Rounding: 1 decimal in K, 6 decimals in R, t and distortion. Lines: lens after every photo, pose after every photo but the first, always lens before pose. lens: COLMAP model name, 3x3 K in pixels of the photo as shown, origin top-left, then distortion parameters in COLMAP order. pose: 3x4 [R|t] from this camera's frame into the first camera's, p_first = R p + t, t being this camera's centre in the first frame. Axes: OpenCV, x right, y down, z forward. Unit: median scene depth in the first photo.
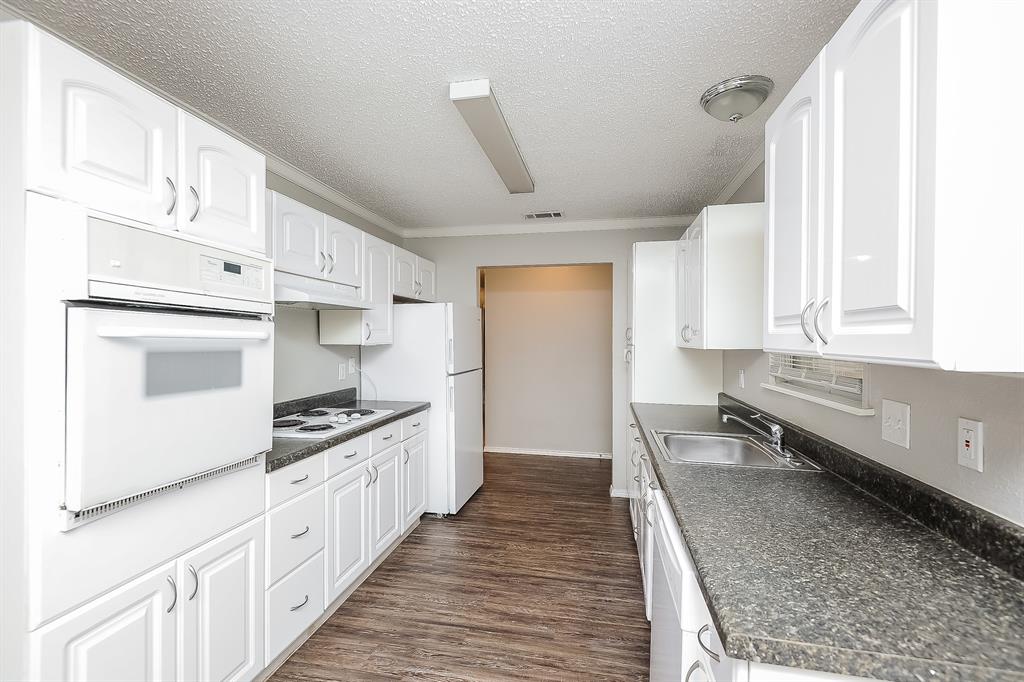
lens RADIAL K [[469.1, 0, 509.8], [0, 469.1, 344.2], [0, 0, 1]] dist [0.000609, -0.000033]
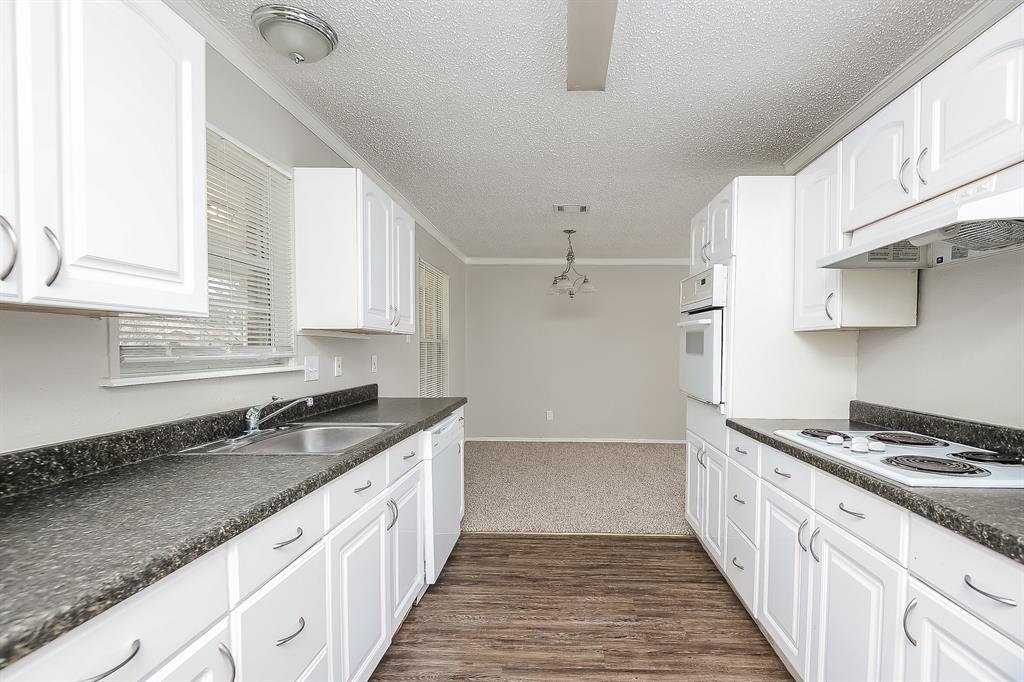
lens RADIAL K [[469.1, 0, 509.8], [0, 469.1, 344.2], [0, 0, 1]] dist [0.000609, -0.000033]
pose [[-0.996937, -0.004607, -0.078071, 0.151343], [-0.007497, 0.999296, 0.036769, 0.016120], [0.077847, 0.037241, -0.996270, 1.856194]]
